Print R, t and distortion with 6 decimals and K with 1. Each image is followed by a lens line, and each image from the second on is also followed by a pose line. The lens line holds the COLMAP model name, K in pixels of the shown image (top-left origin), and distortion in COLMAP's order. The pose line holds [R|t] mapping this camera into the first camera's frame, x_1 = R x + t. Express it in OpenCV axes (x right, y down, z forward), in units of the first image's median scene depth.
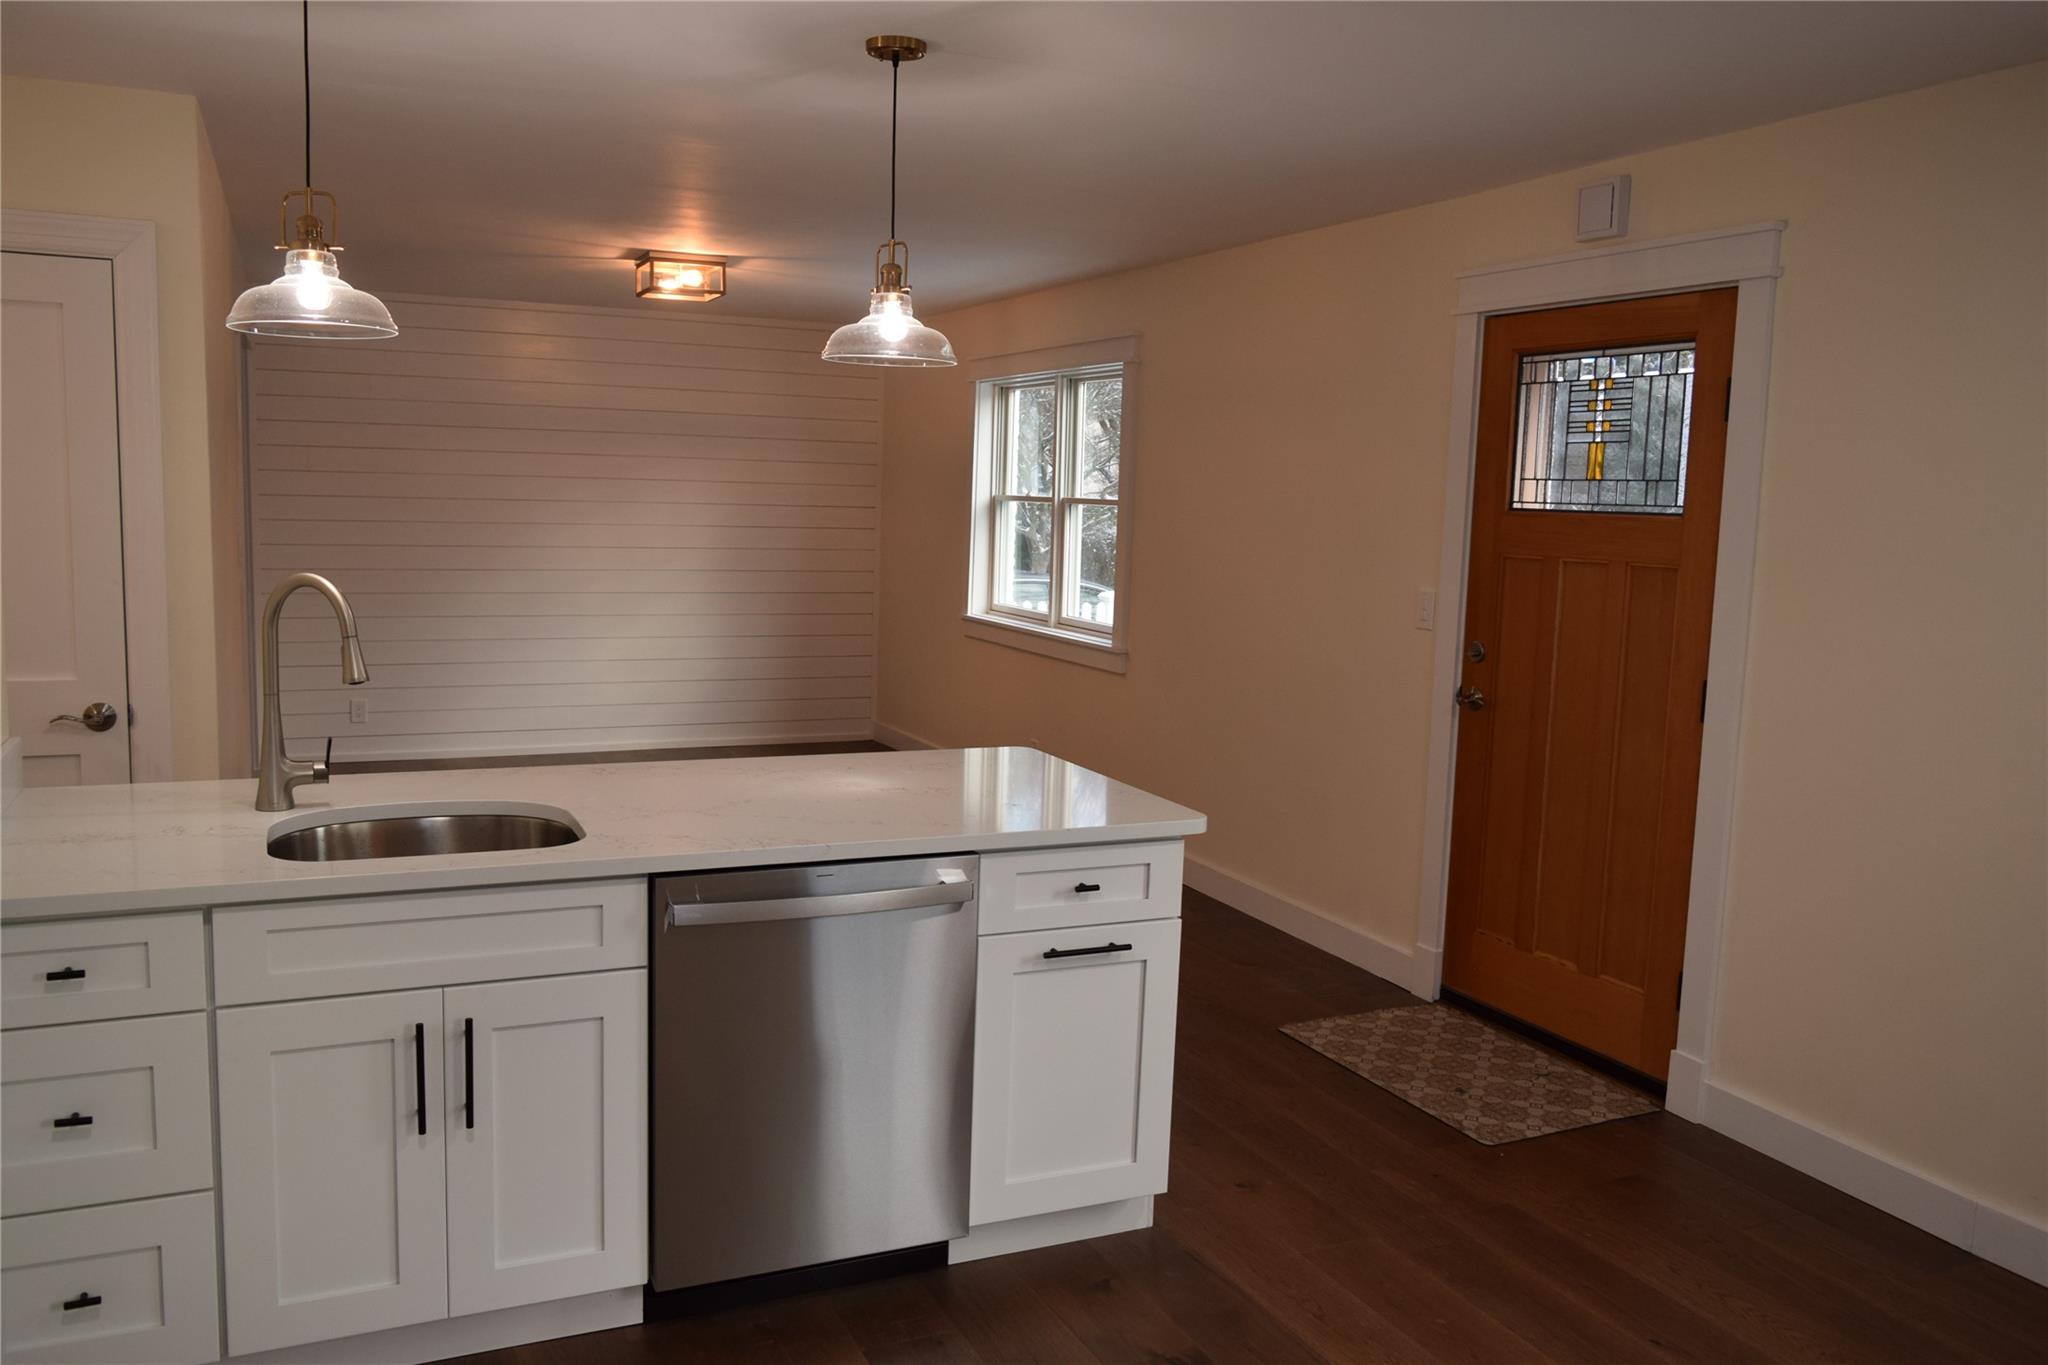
lens RADIAL K [[1577.3, 0, 1024.0], [0, 1577.3, 682.5], [0, 0, 1]] dist [-0.021368, 0.008441]
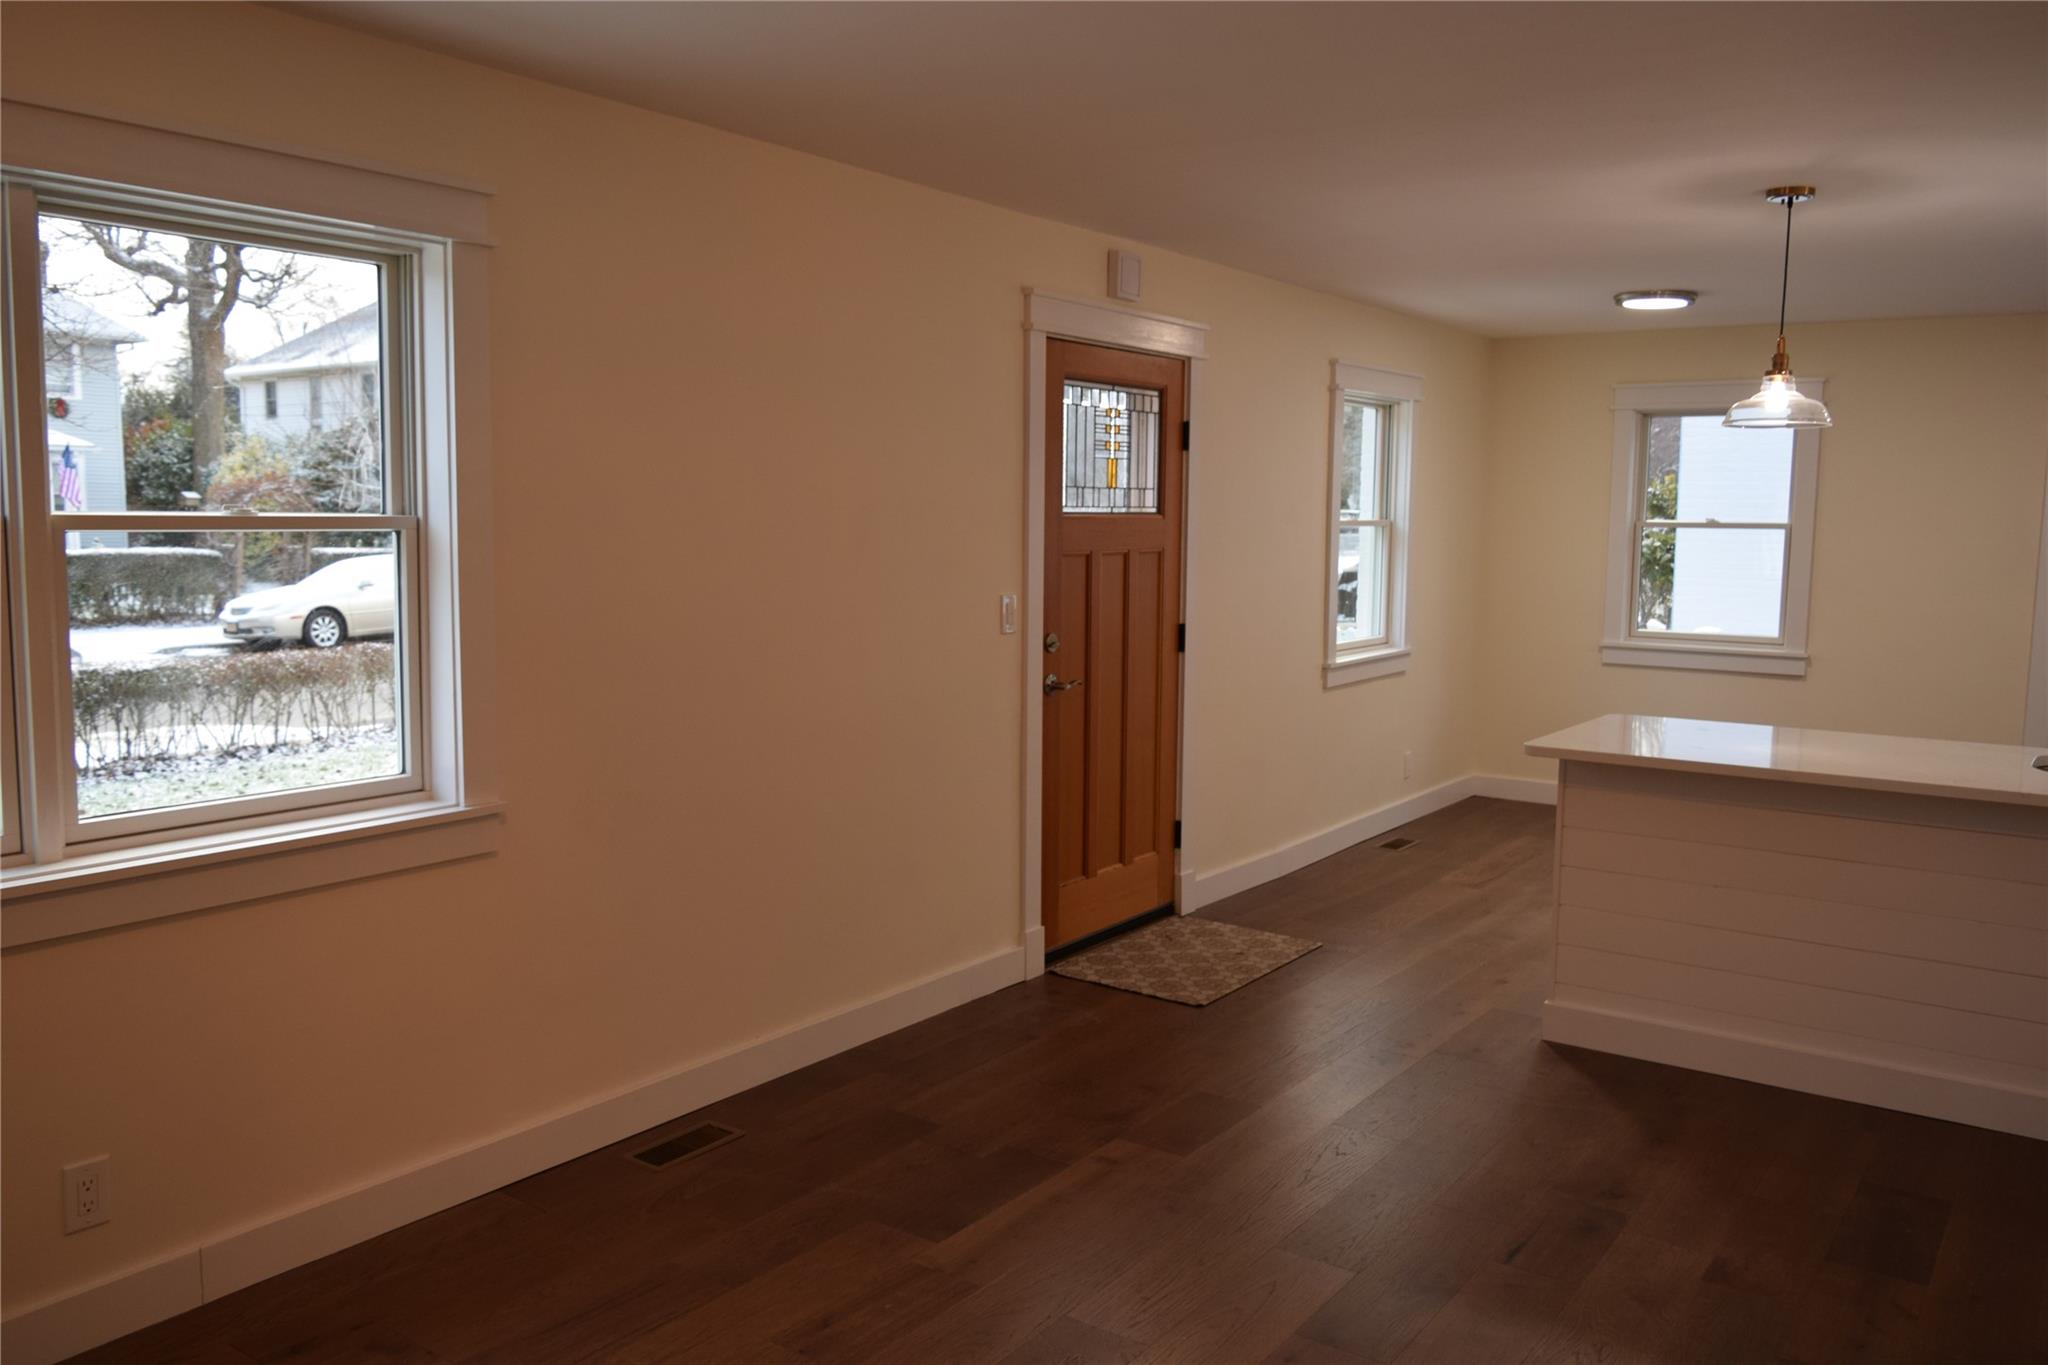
lens RADIAL K [[1577.3, 0, 1024.0], [0, 1577.3, 682.5], [0, 0, 1]] dist [-0.021368, 0.008441]
pose [[-0.500036, -0.132299, 0.855839, -0.754623], [0.074204, 0.978082, 0.194551, -0.241551], [-0.862819, 0.160789, -0.479259, 1.794376]]
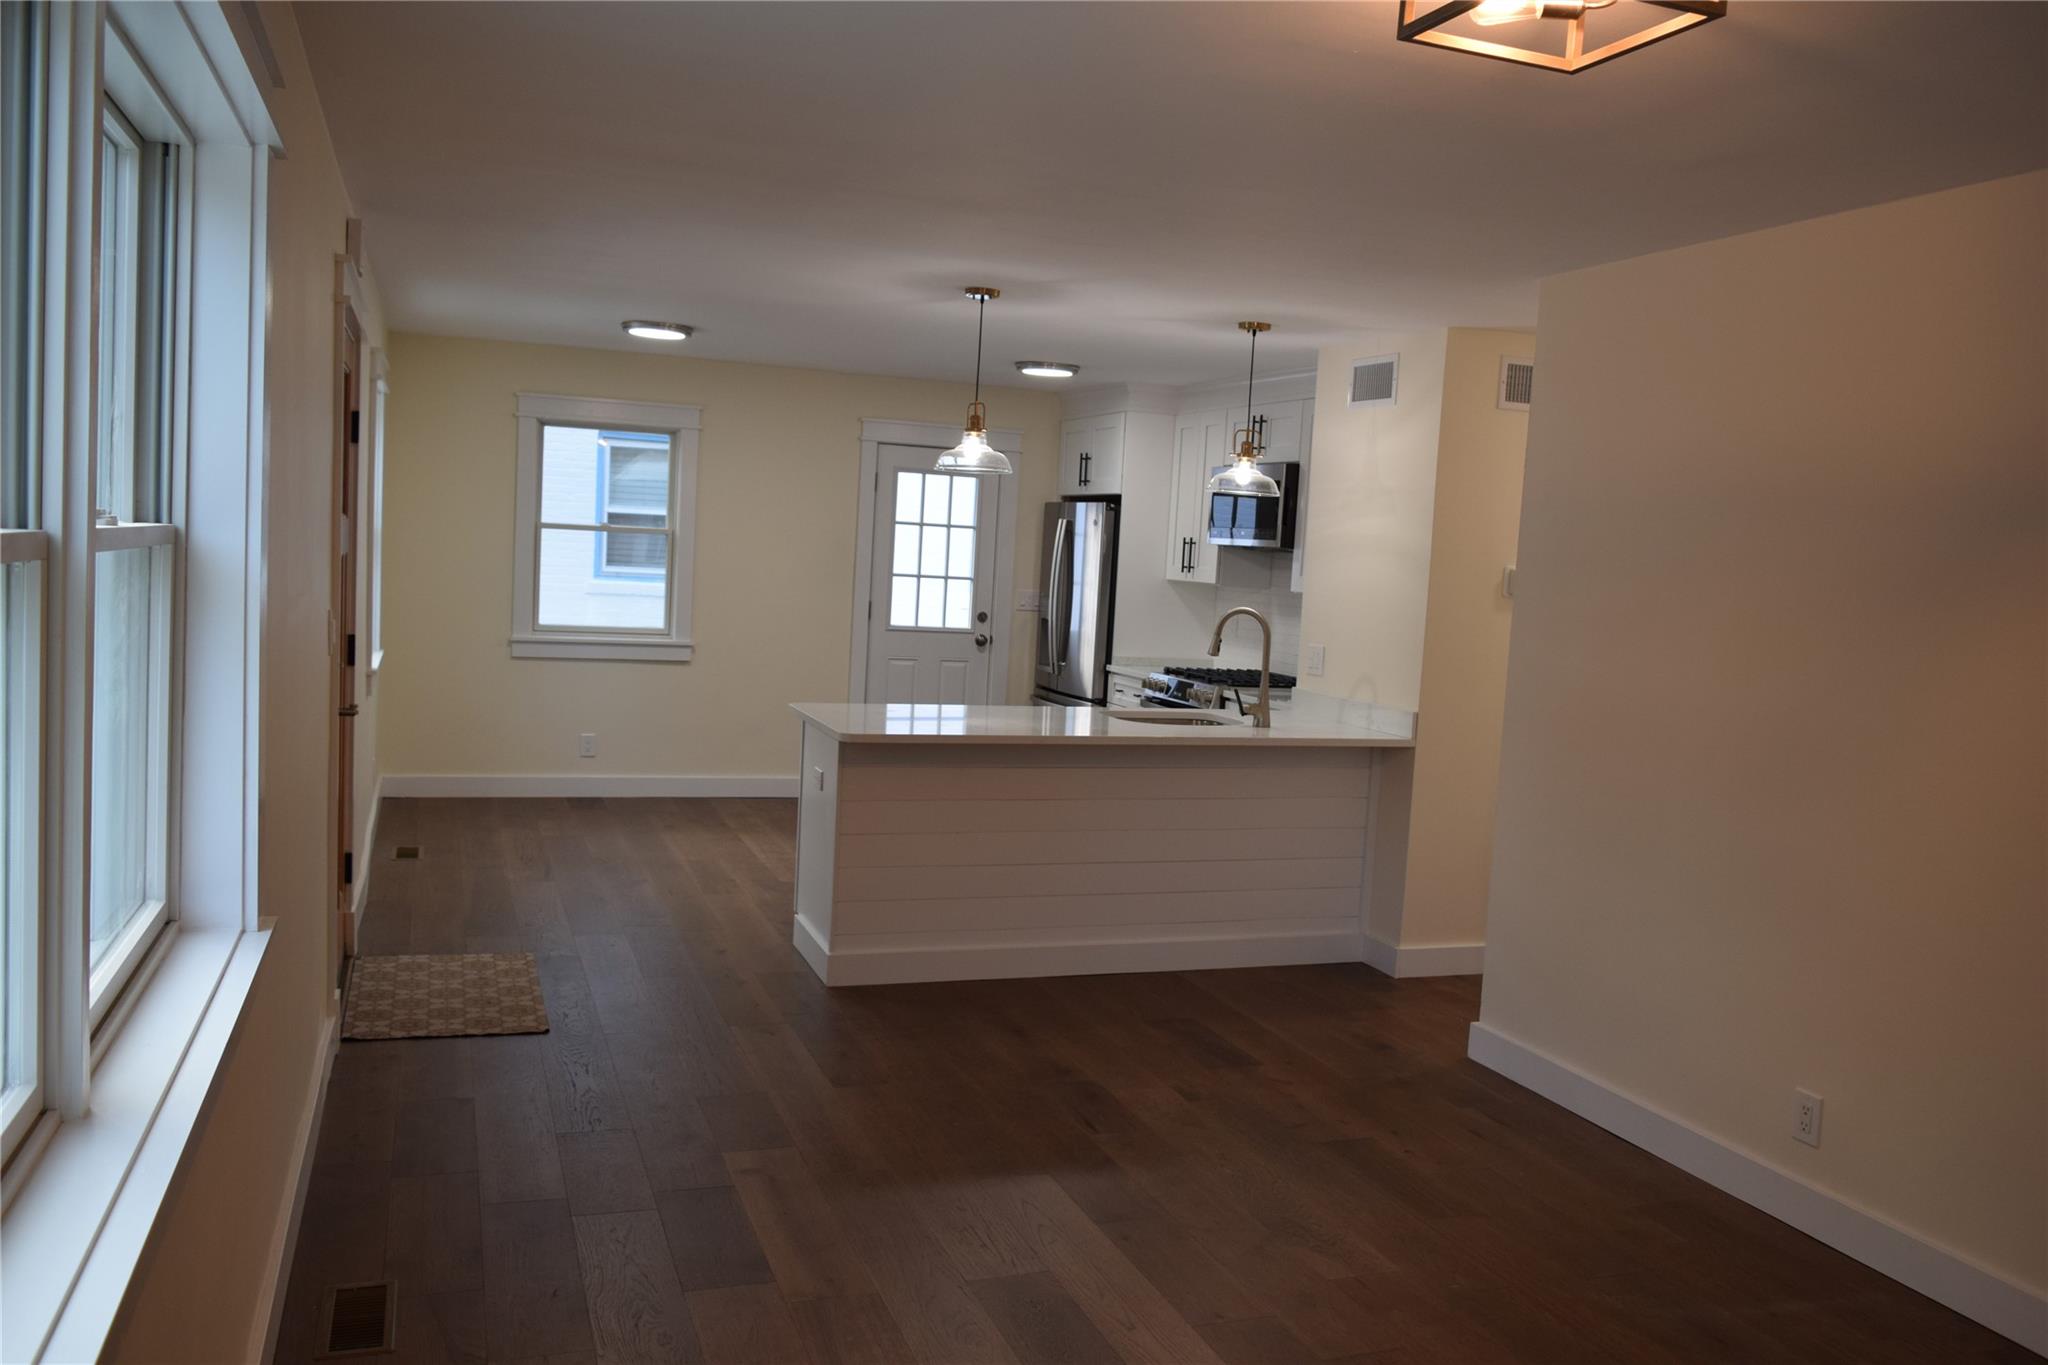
lens RADIAL K [[1584.1, 0, 1019.8], [0, 1584.1, 675.3], [0, 0, 1]] dist [-0.021683, 0.008694]
pose [[-0.992989, -0.092997, 0.072962, -0.228377], [-0.076601, 0.976387, 0.201991, -0.275853], [-0.090024, 0.194986, -0.976666, 2.202786]]
